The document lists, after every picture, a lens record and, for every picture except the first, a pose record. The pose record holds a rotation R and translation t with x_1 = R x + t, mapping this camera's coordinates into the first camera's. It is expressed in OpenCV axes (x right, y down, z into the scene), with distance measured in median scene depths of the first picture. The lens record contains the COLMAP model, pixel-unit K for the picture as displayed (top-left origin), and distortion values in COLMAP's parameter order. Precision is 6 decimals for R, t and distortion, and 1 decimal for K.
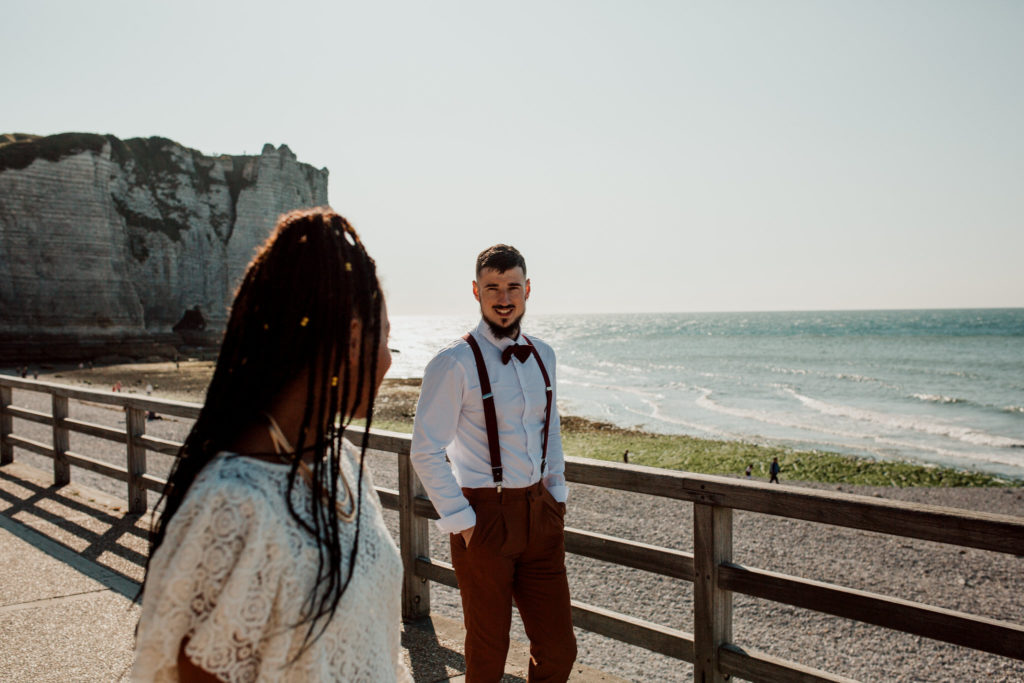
lens RADIAL K [[972.6, 0, 510.2], [0, 972.6, 338.1], [0, 0, 1]] dist [-0.023300, 0.000000]
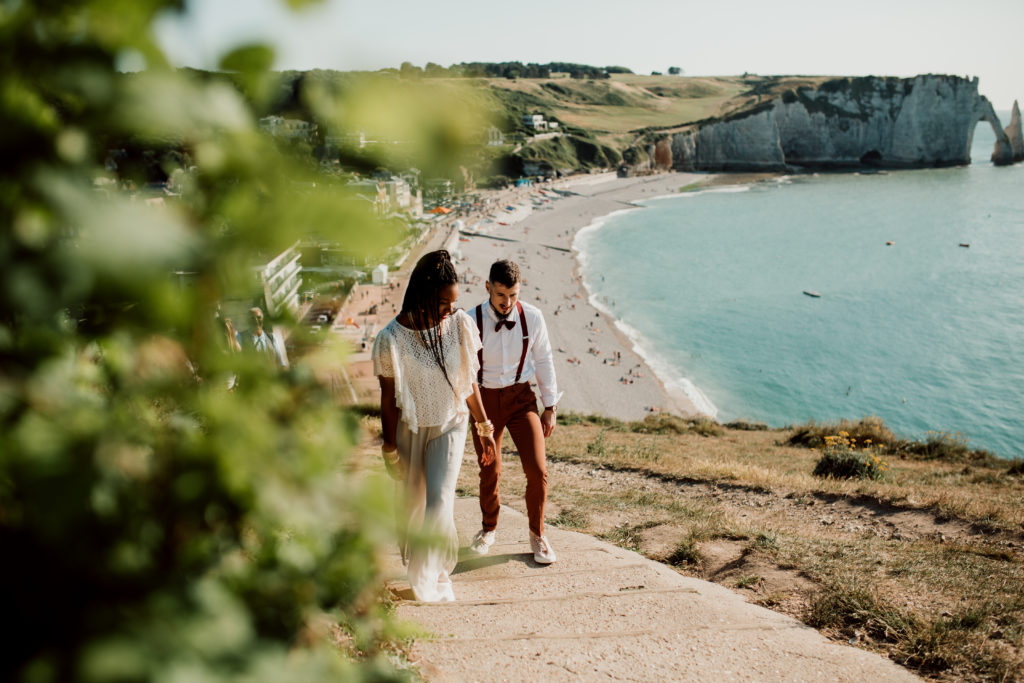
lens RADIAL K [[972.6, 0, 502.6], [0, 972.6, 343.9], [0, 0, 1]] dist [-0.023300, 0.000000]
pose [[0.423449, 0.220543, -0.878665, 1.504724], [-0.018940, 0.971858, 0.234807, -0.111395], [0.905722, -0.082787, 0.415709, -0.860803]]
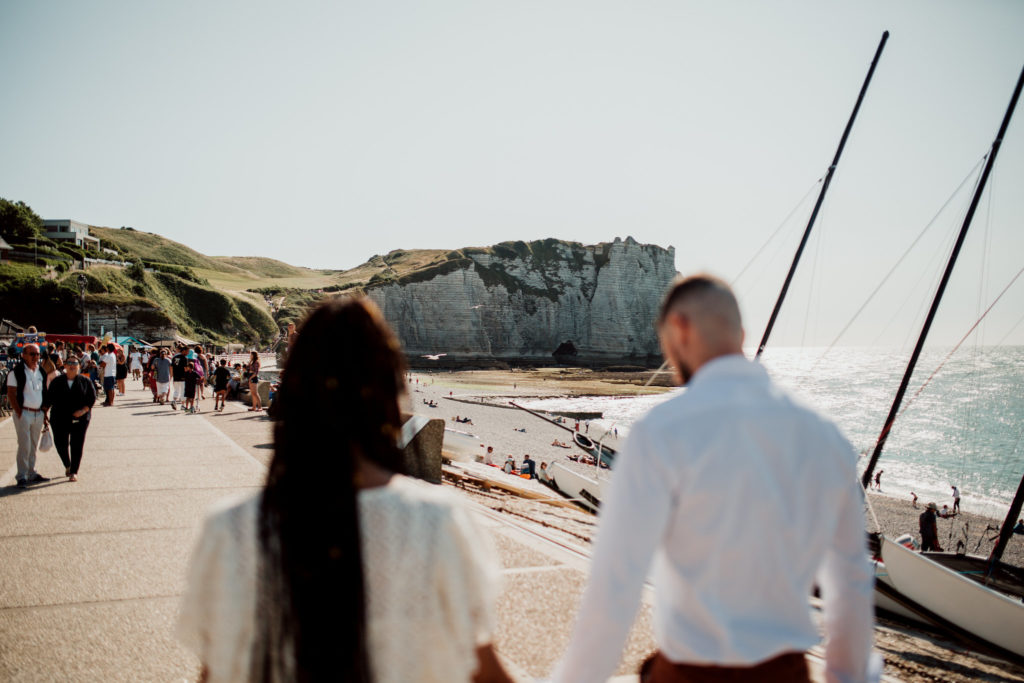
lens RADIAL K [[972.6, 0, 501.9], [0, 972.6, 338.2], [0, 0, 1]] dist [-0.023300, 0.000000]
pose [[0.832476, 0.001812, -0.554058, 0.503772], [-0.017849, 0.999563, -0.023550, 0.003615], [0.553774, 0.029494, 0.832145, -0.439647]]
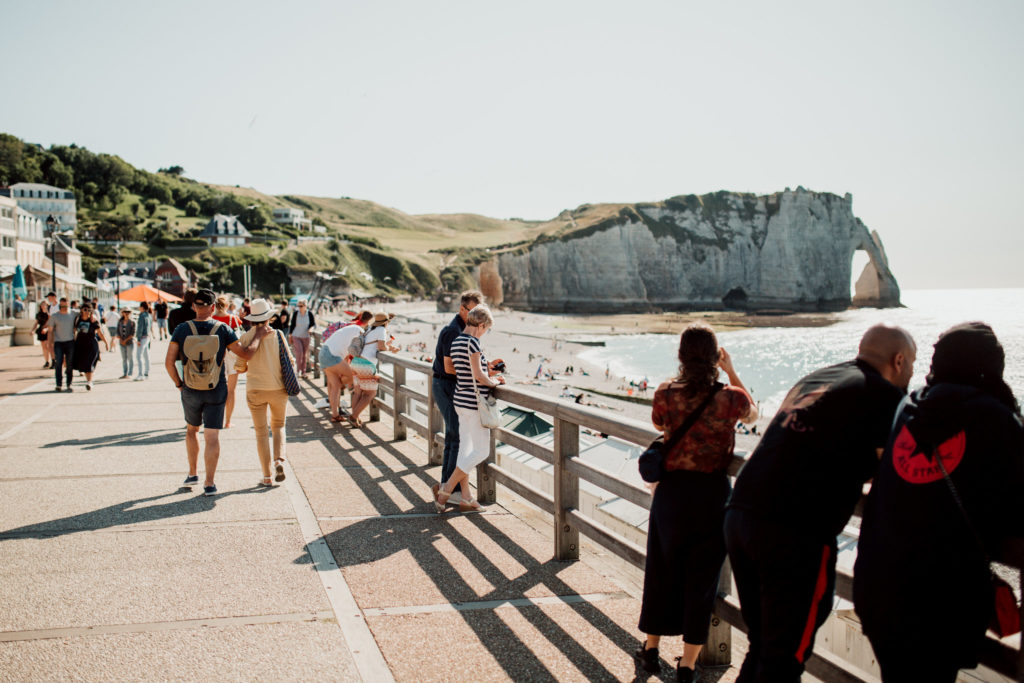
lens RADIAL K [[1047.5, 0, 462.4], [0, 1047.5, 319.6], [0, 0, 1]] dist [-0.053297, 0.000000]
pose [[0.643190, 0.019982, -0.765446, 0.808319], [-0.011119, 0.999798, 0.016757, 0.000132], [0.765626, -0.002267, 0.643282, -0.595345]]
